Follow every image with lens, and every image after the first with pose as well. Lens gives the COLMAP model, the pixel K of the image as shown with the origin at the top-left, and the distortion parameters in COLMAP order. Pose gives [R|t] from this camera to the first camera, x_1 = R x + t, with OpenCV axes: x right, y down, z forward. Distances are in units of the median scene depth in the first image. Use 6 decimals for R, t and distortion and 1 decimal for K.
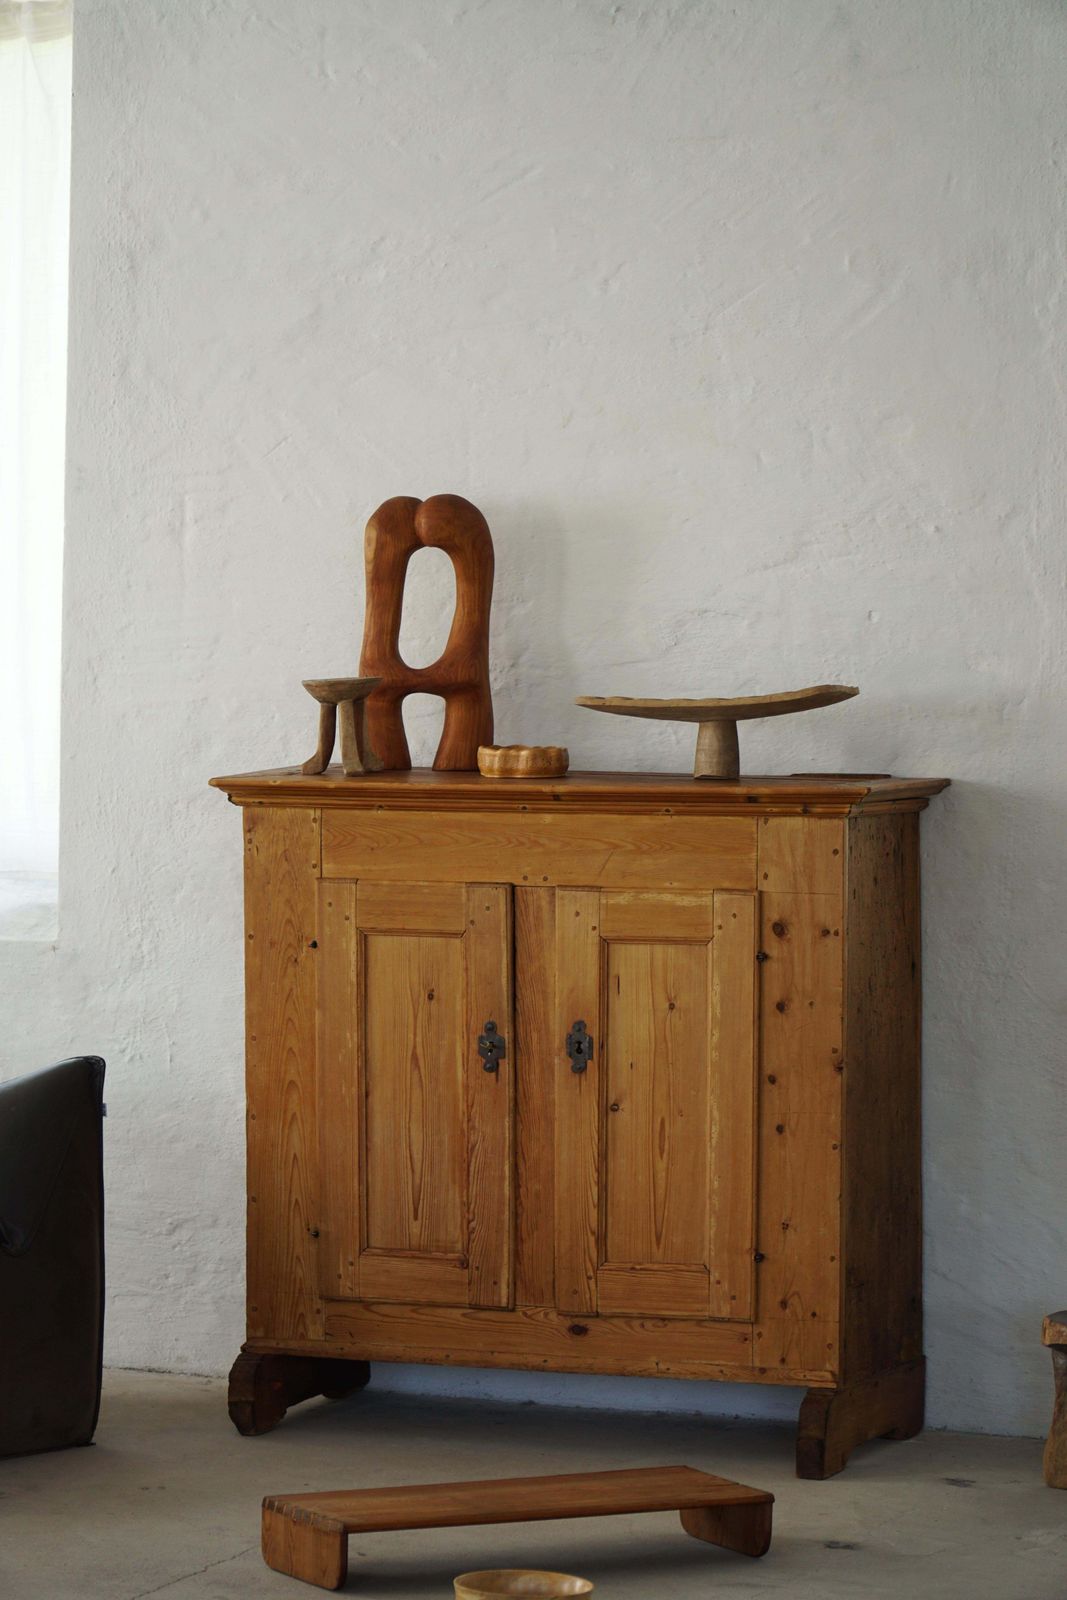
lens RADIAL K [[6343.5, 0, 563.6], [0, 6343.5, 886.7], [0, 0, 1]] dist [-0.940268, 0.000000]
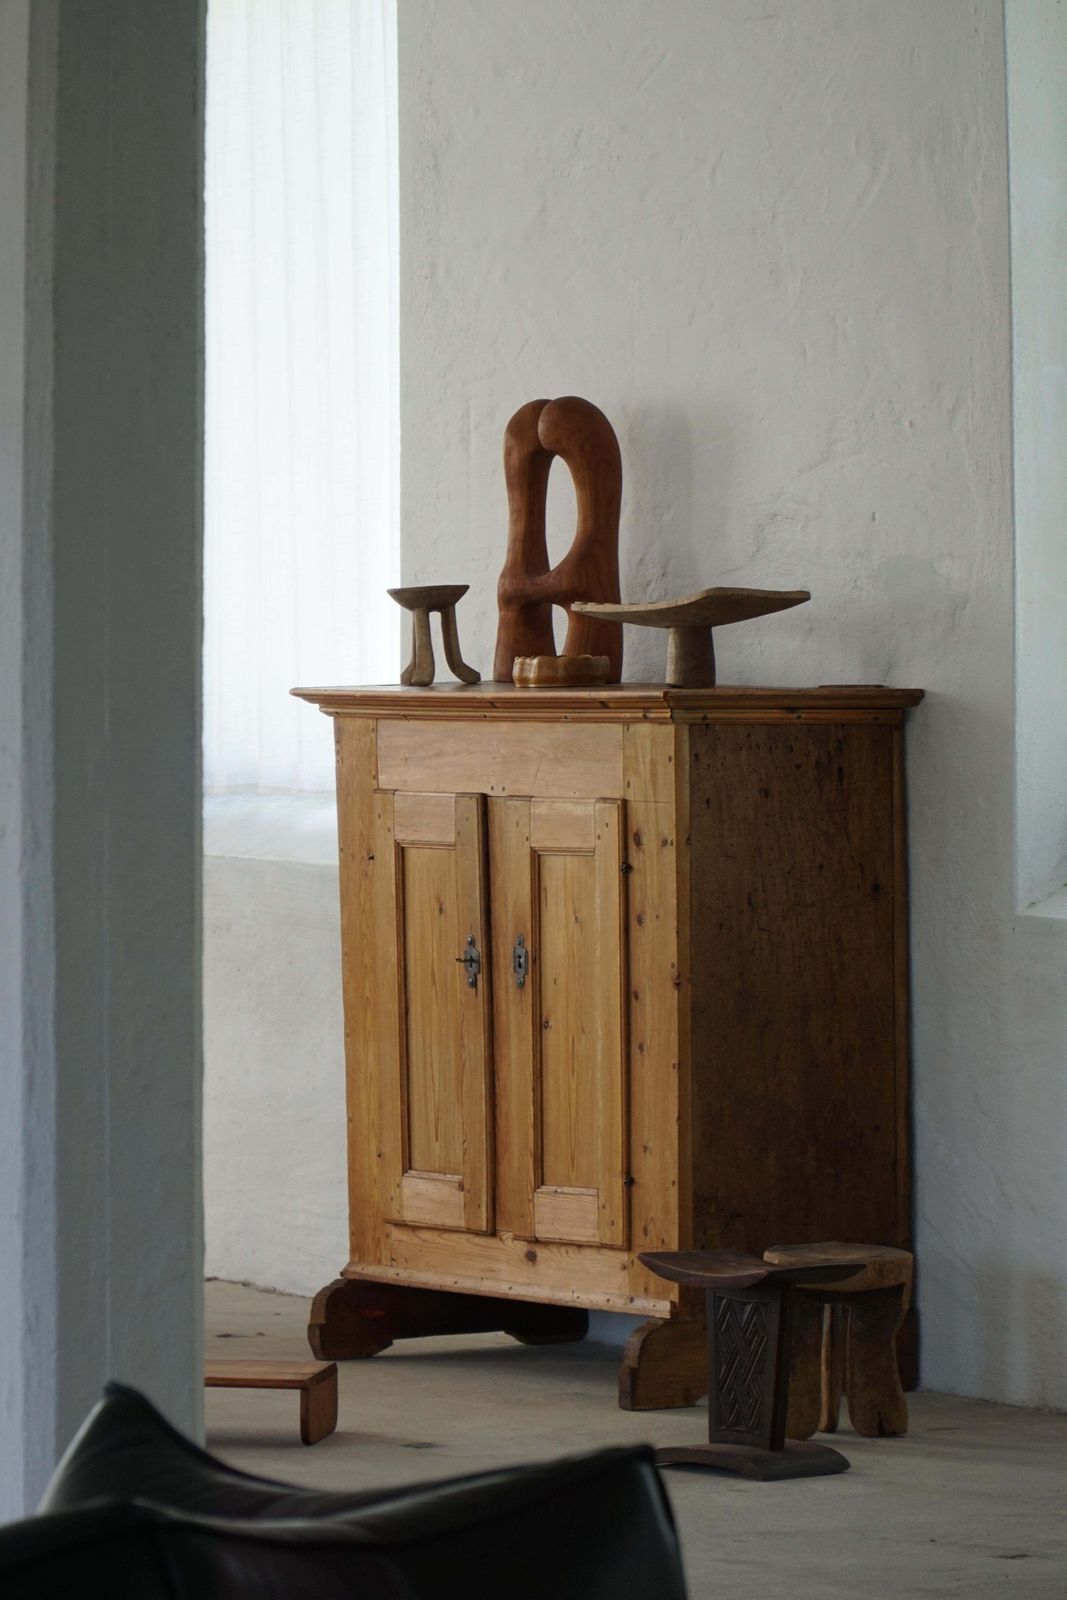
lens RADIAL K [[11031.5, 0, 610.1], [0, 11031.5, 885.7], [0, 0, 1]] dist [-1.756157, 0.000000]
pose [[0.786778, 0.011590, -0.617128, 1.041415], [-0.027987, 0.999465, -0.016910, 0.041279], [0.616602, 0.030576, 0.786681, -0.316273]]
